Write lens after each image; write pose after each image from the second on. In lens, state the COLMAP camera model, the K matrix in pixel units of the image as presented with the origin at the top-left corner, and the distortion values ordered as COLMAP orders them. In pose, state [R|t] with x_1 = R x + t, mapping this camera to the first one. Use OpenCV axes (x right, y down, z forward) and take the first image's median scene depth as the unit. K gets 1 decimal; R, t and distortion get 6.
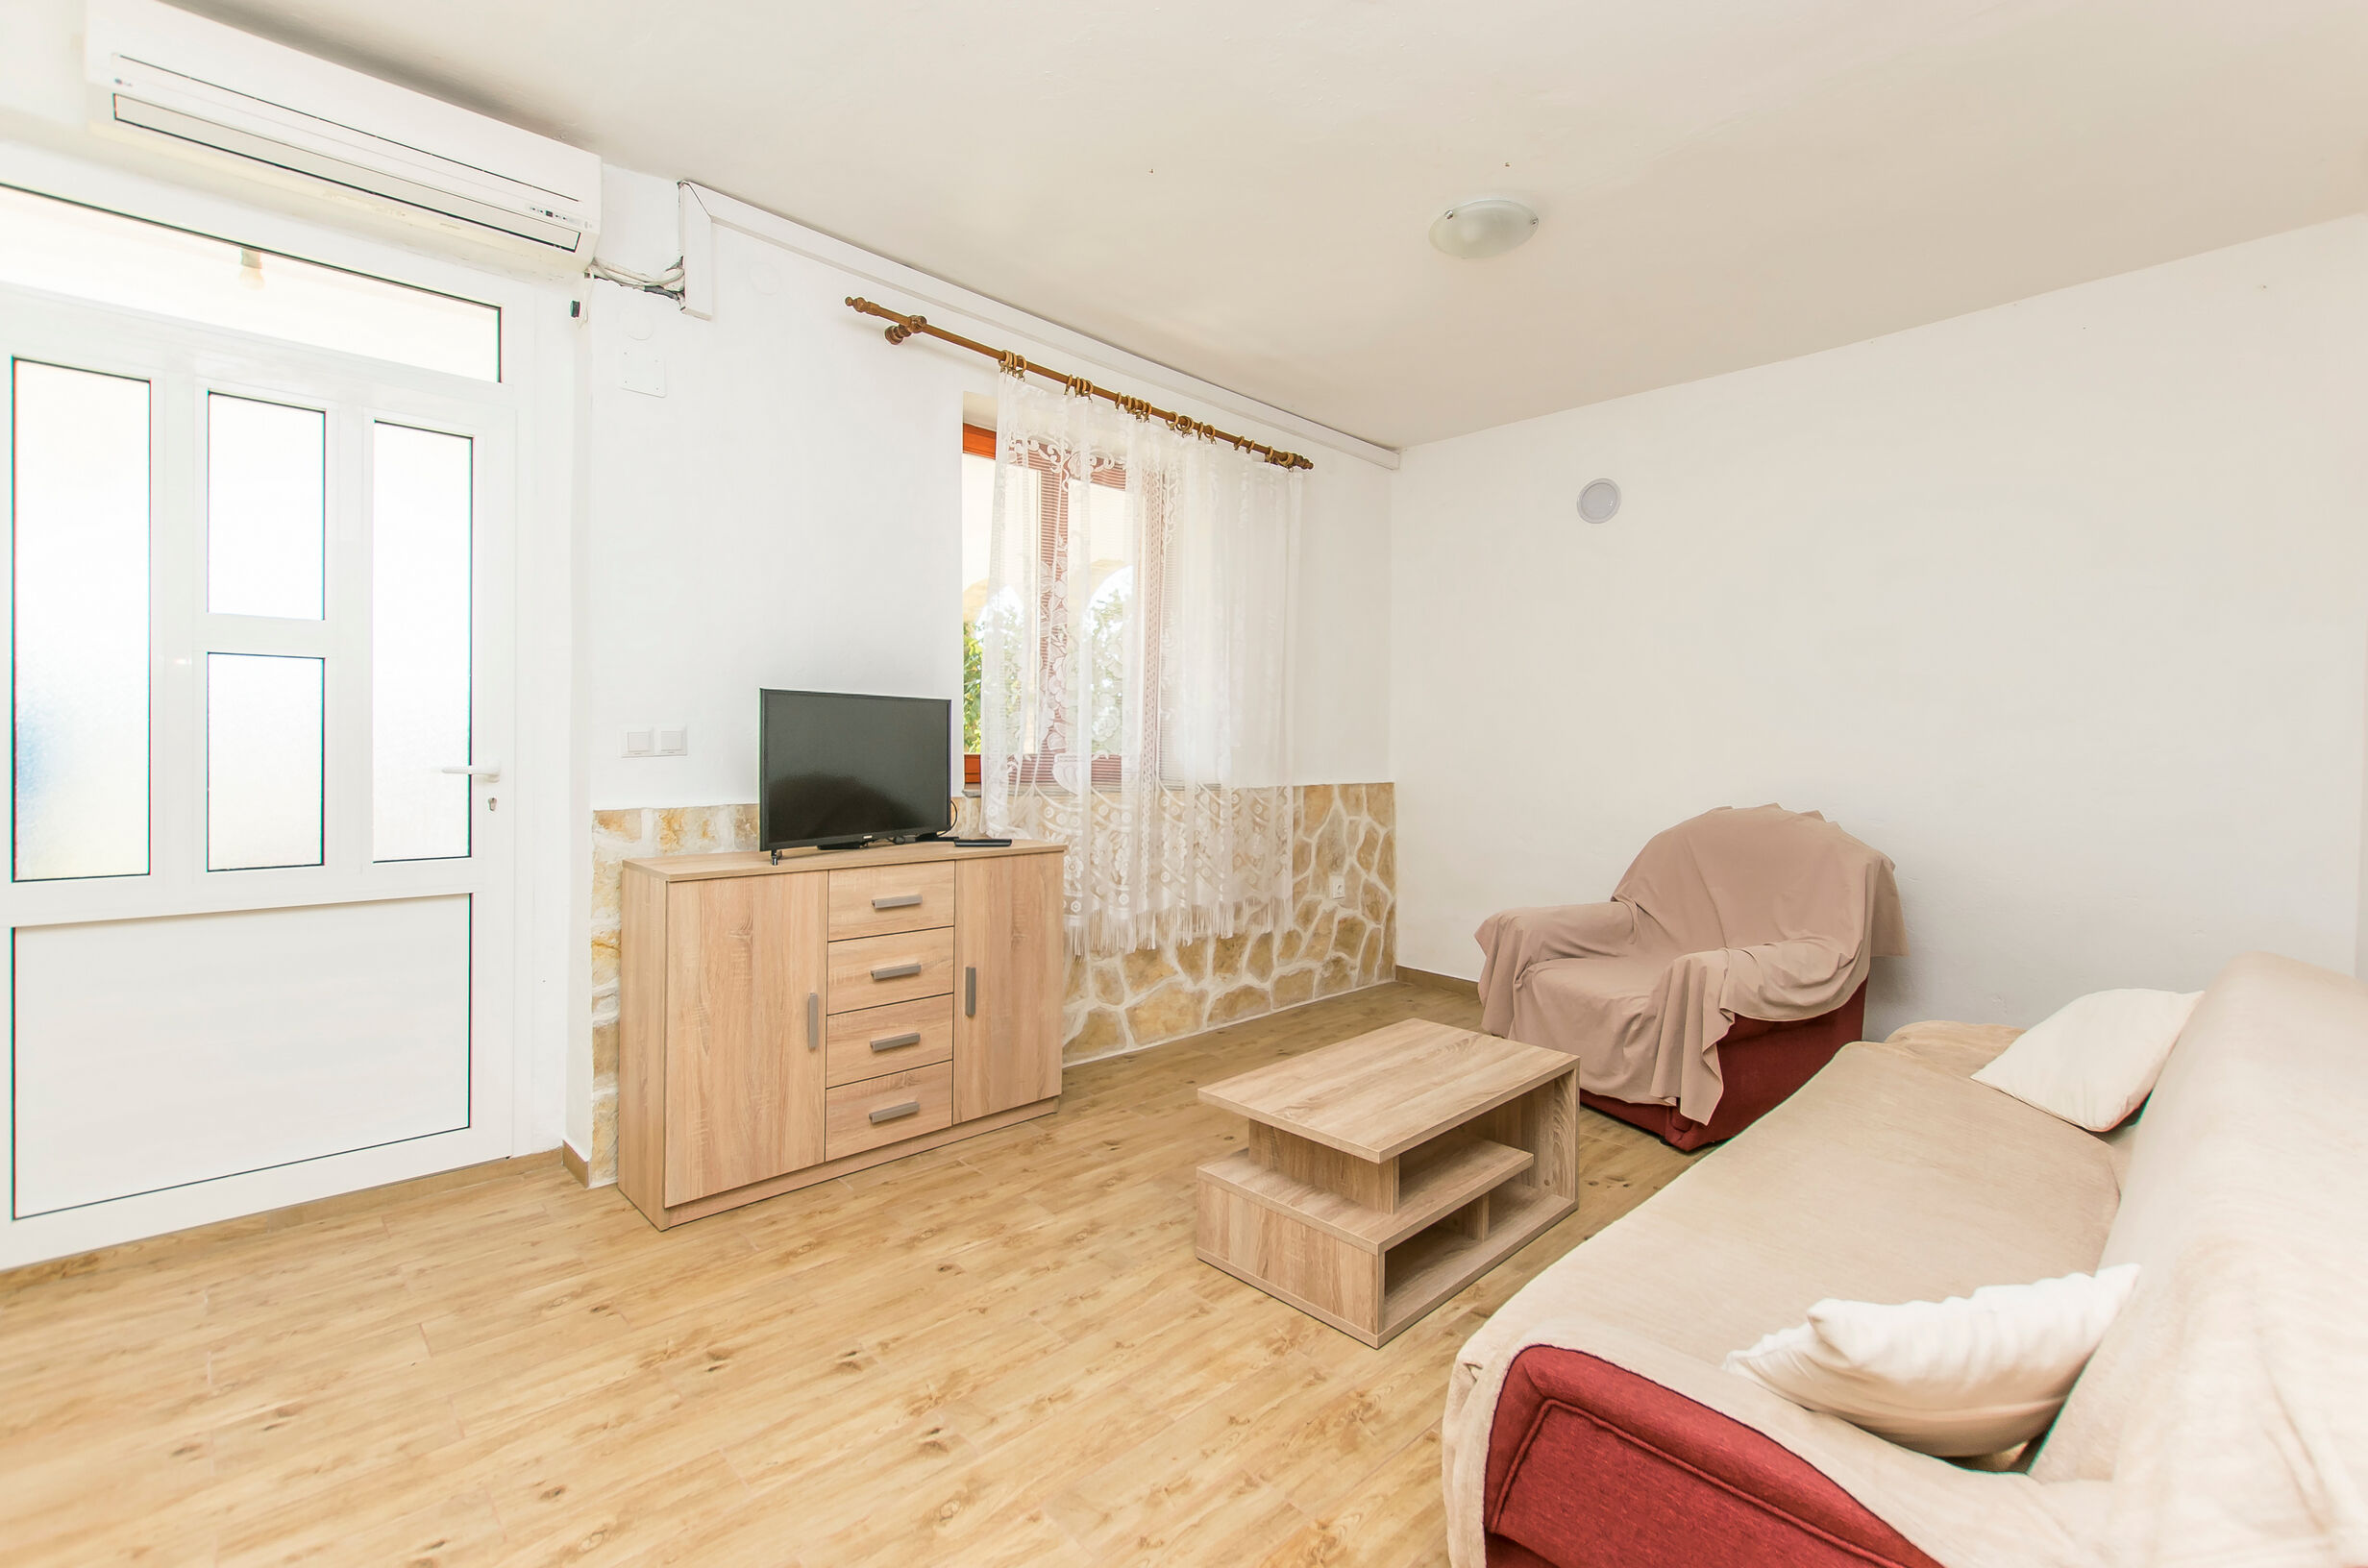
lens RADIAL K [[1033.9, 0, 1179.6], [0, 1033.9, 730.1], [0, 0, 1]] dist [0.022641, -0.006897]
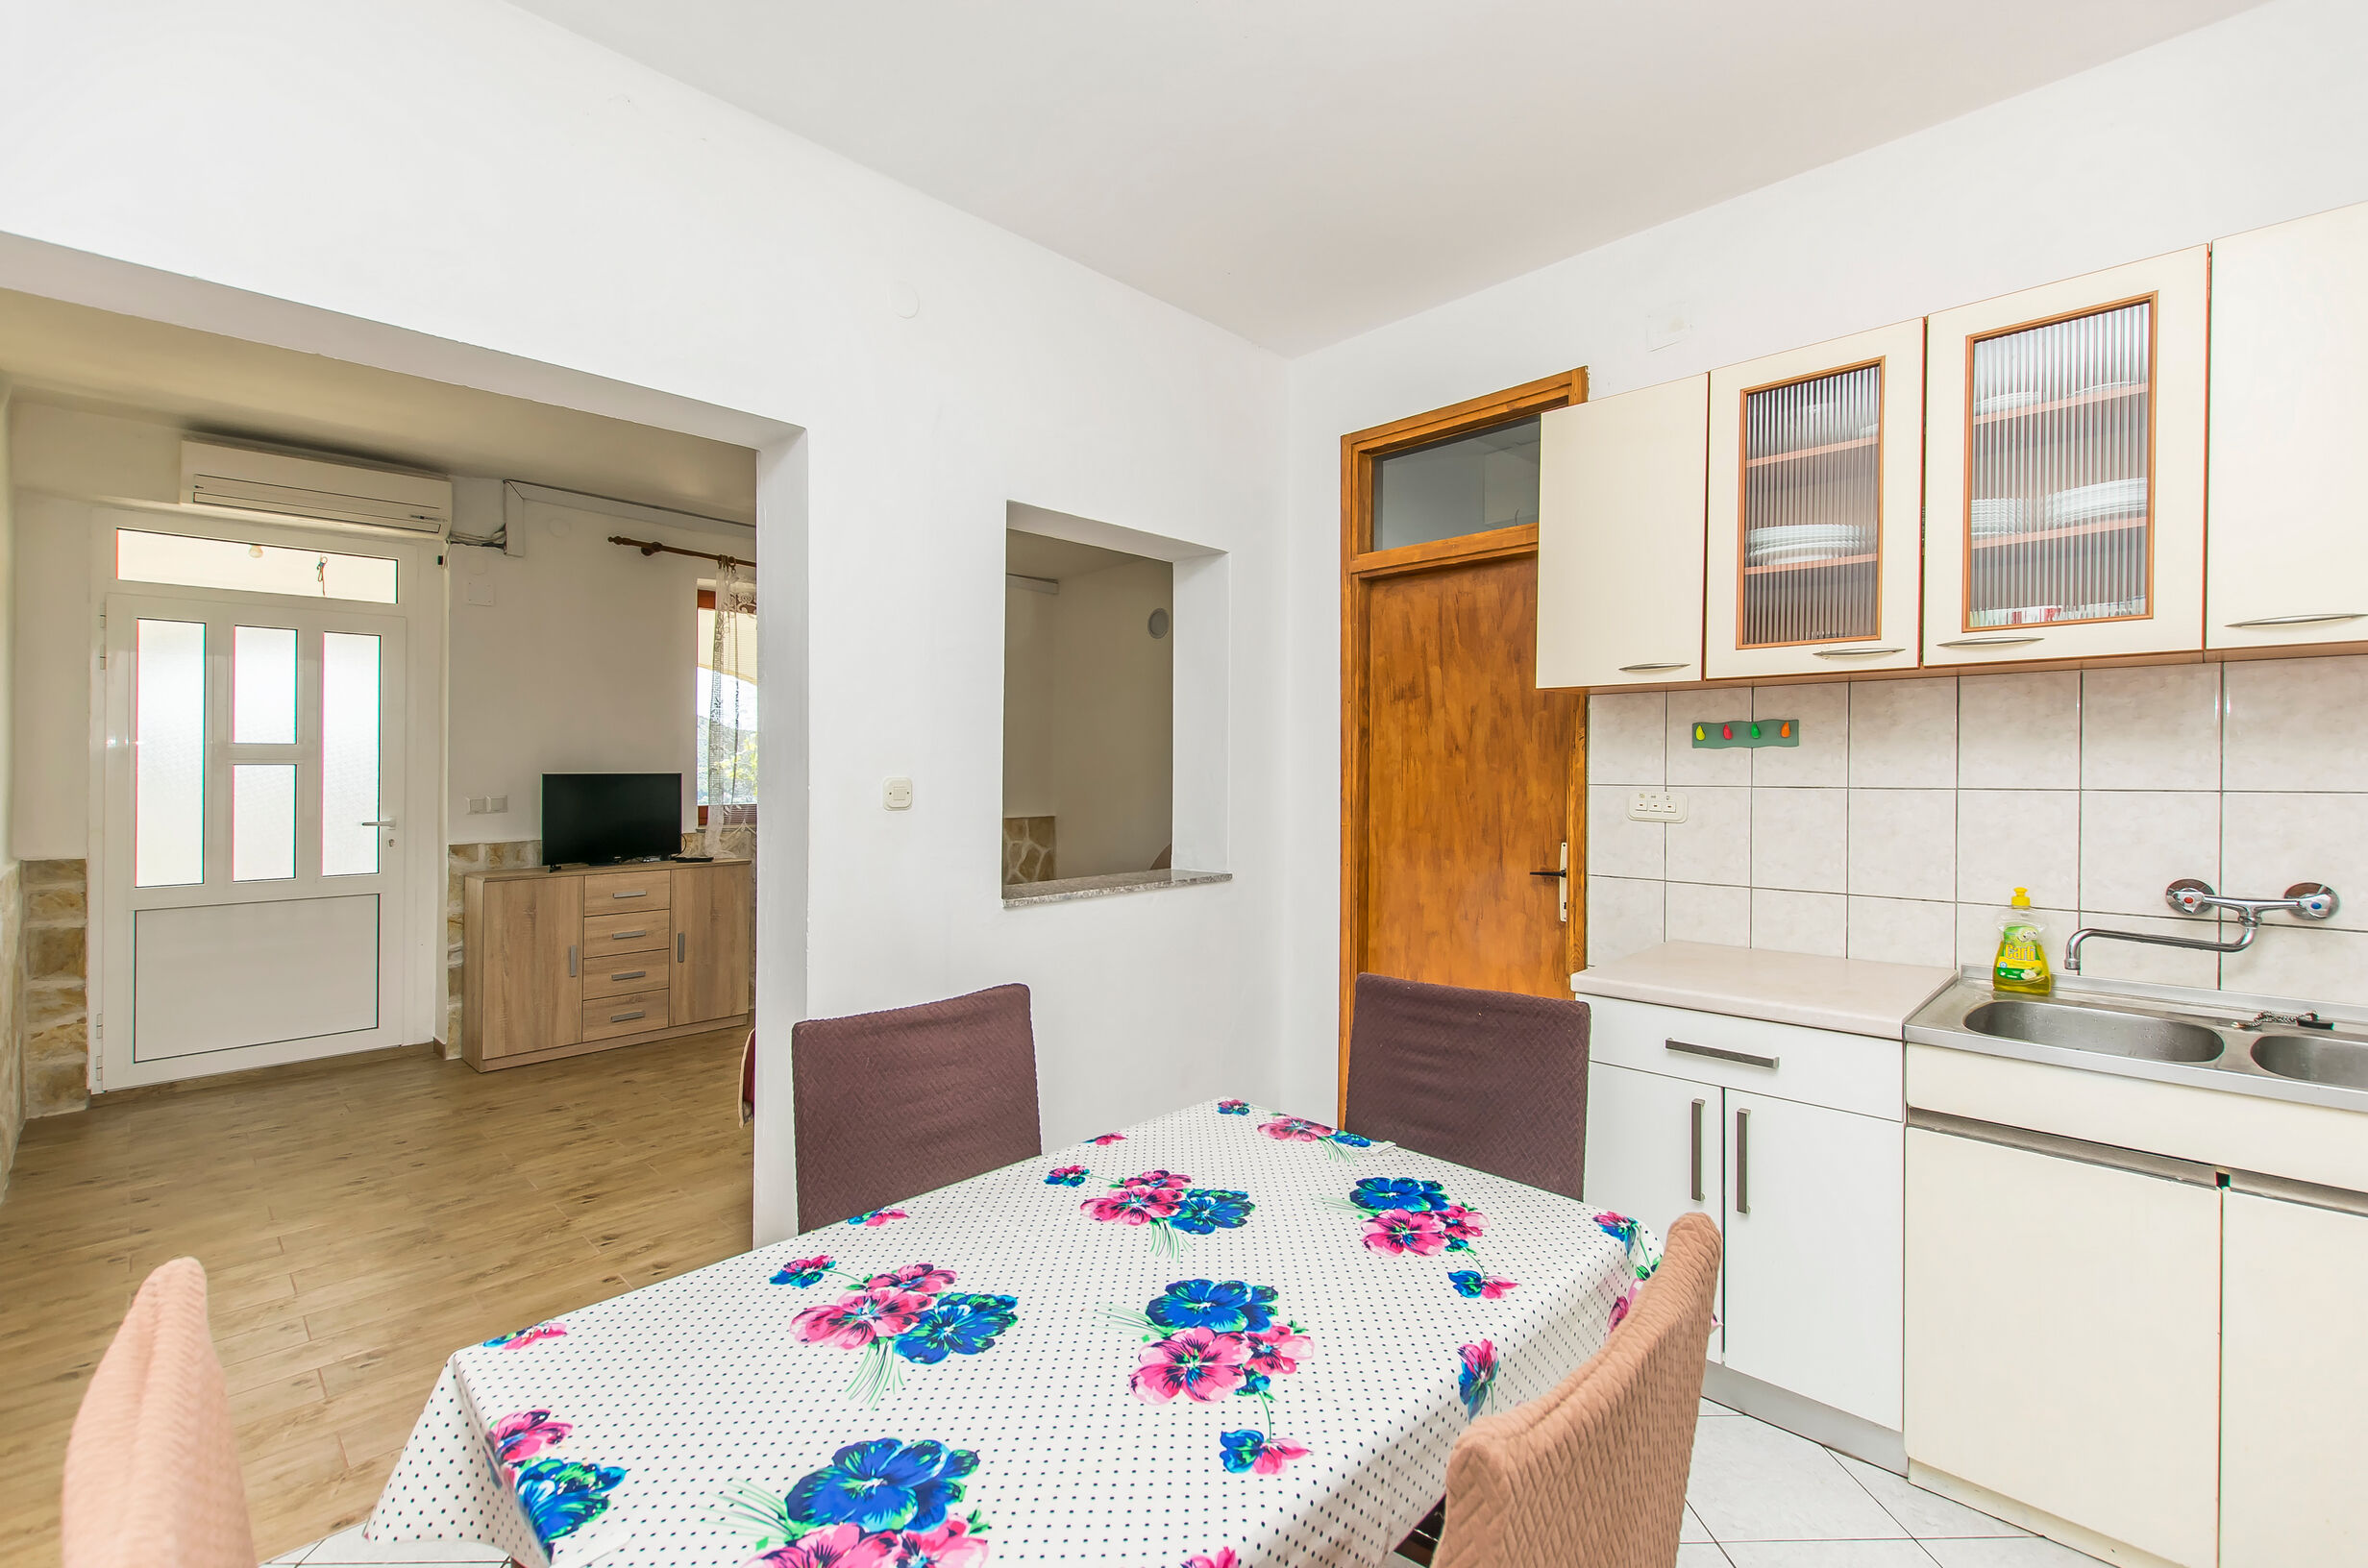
lens RADIAL K [[1048.3, 0, 1173.5], [0, 1048.3, 726.2], [0, 0, 1]] dist [0.001150, -0.000082]
pose [[0.999493, -0.025011, 0.019685, 0.584210], [0.025772, 0.998892, -0.039385, -0.019201], [-0.018678, 0.039872, 0.999030, -0.741295]]
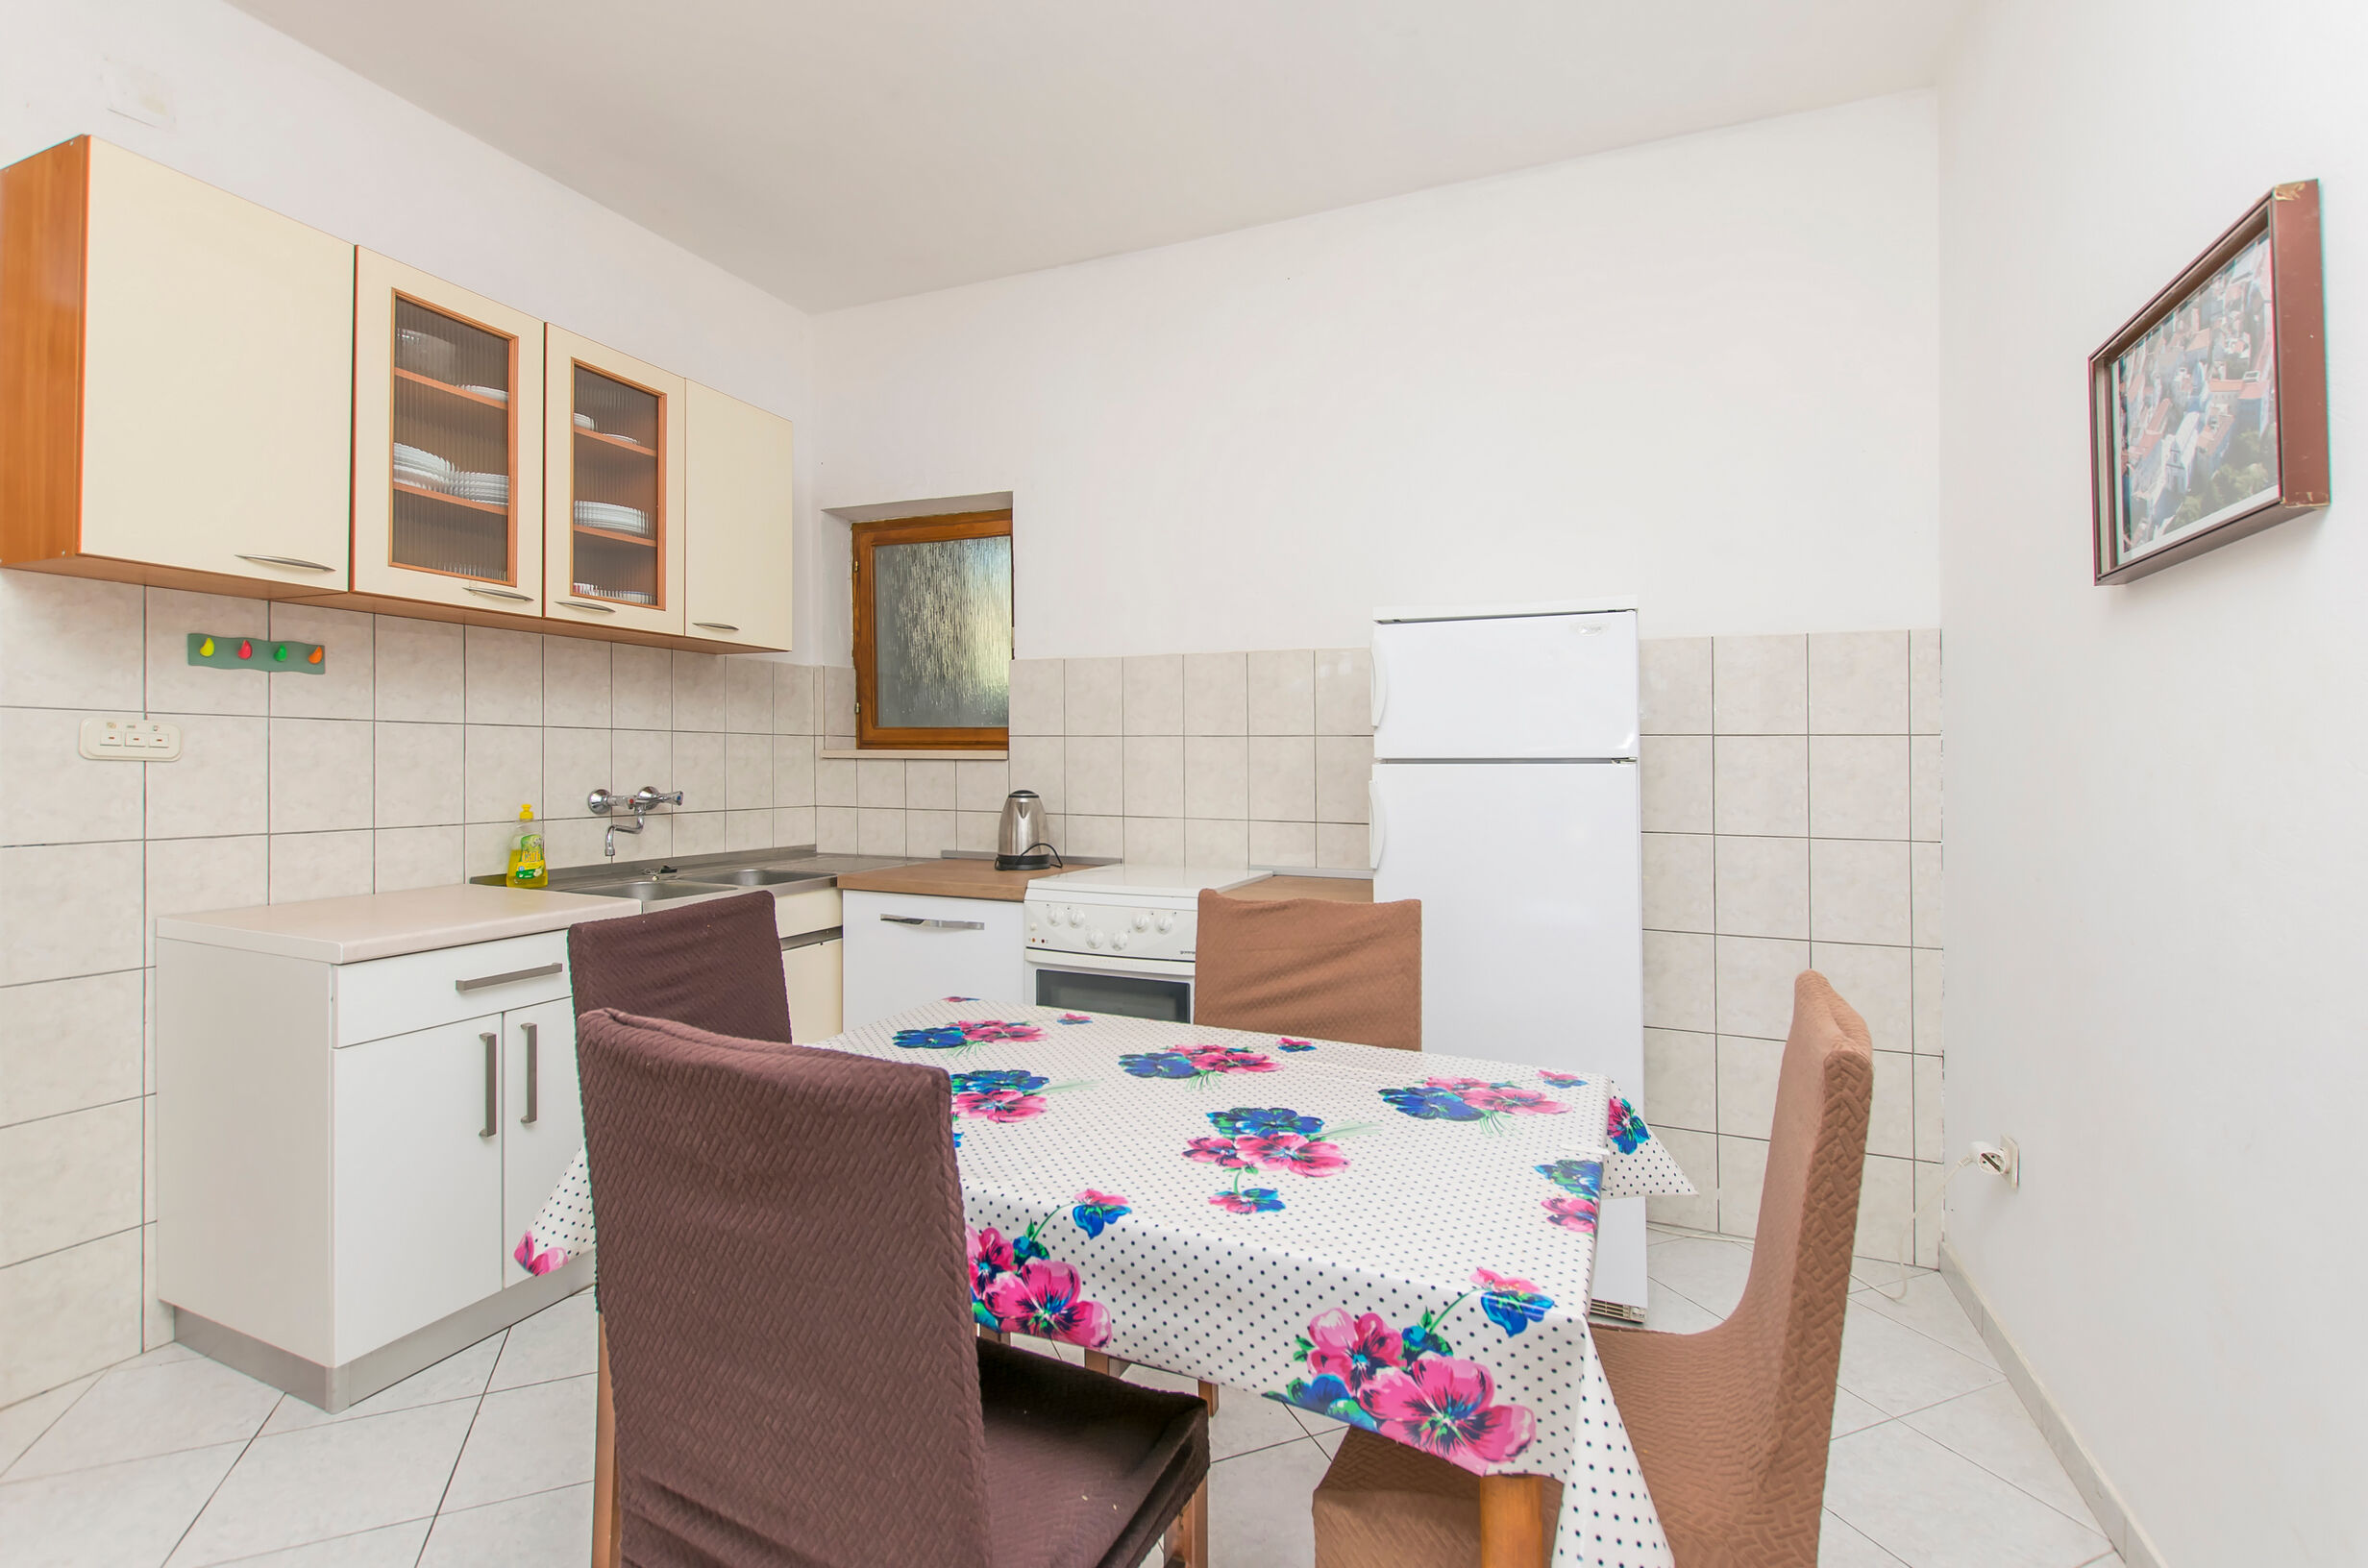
lens RADIAL K [[1029.8, 0, 1178.5], [0, 1029.8, 755.2], [0, 0, 1]] dist [0.021740, -0.006915]
pose [[-0.386820, -0.022105, 0.921890, 0.182896], [-0.019195, 0.999689, 0.015917, 0.009517], [-0.921955, -0.011538, -0.387125, -0.231734]]
